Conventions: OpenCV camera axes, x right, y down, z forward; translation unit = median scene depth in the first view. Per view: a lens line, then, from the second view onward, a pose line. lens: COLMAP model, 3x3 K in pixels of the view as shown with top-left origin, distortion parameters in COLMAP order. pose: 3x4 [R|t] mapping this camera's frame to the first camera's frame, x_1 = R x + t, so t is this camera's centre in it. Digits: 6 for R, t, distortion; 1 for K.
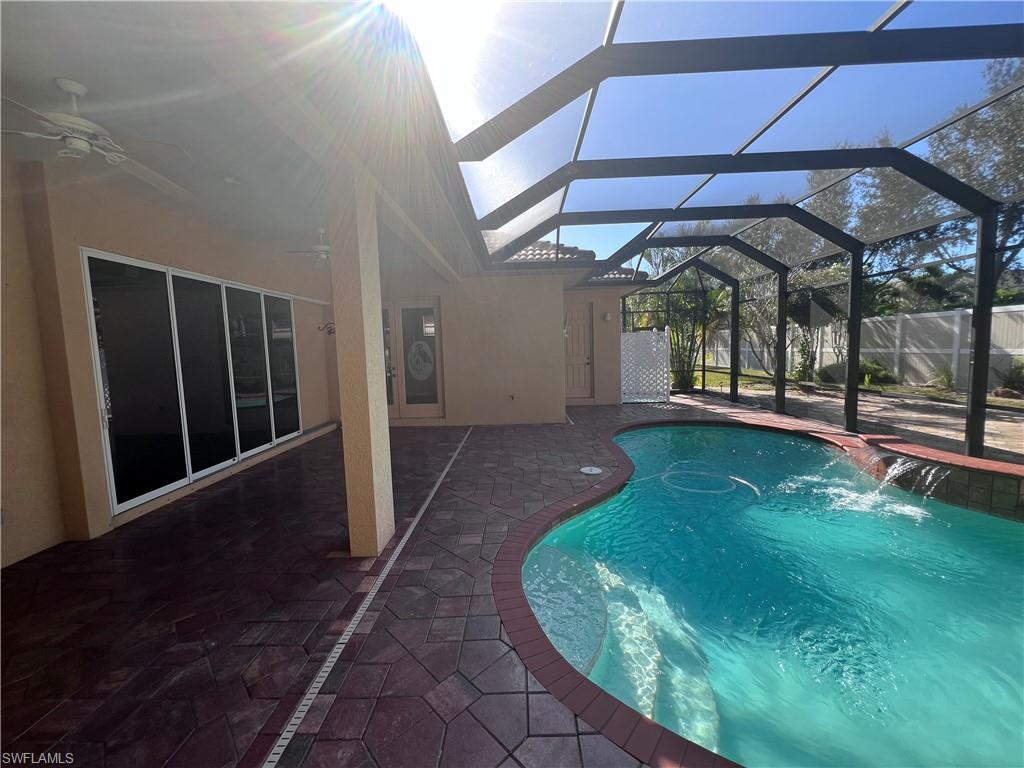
lens RADIAL K [[409.9, 0, 510.0], [0, 409.9, 381.9], [0, 0, 1]] dist [0.000541, -0.000088]
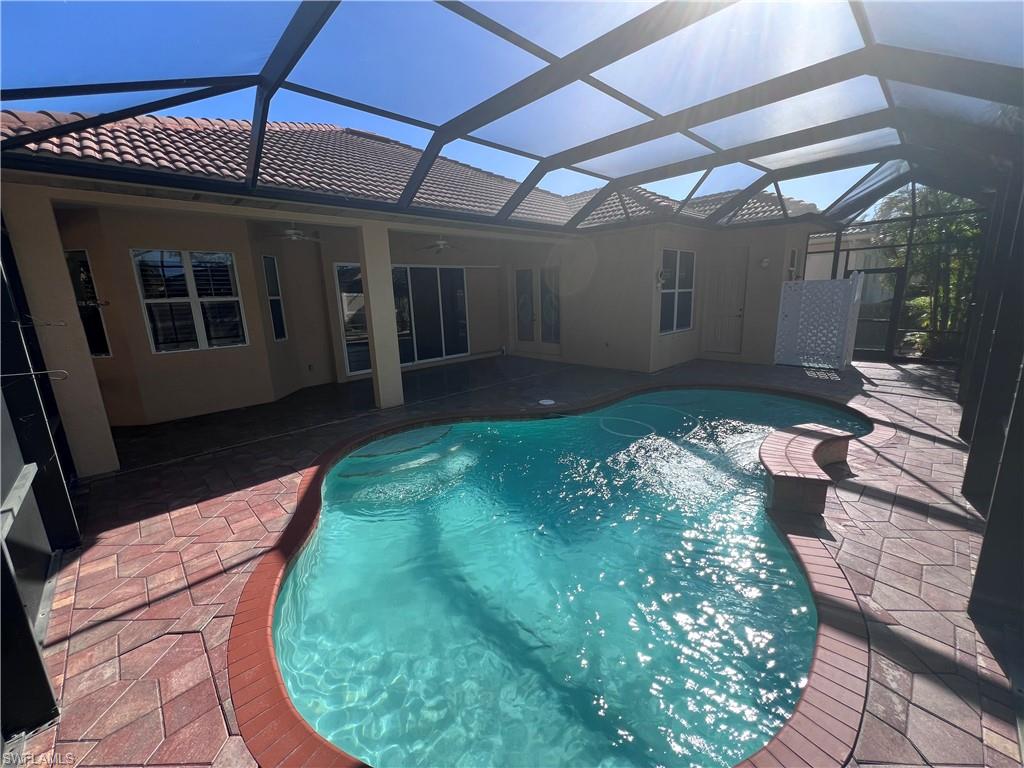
lens RADIAL K [[409.9, 0, 510.0], [0, 409.9, 381.9], [0, 0, 1]] dist [0.000541, -0.000088]
pose [[0.709192, 0.154185, -0.687949, 0.957524], [-0.044245, 0.983603, 0.174837, -0.074018], [0.703626, -0.093554, 0.704385, -0.023821]]
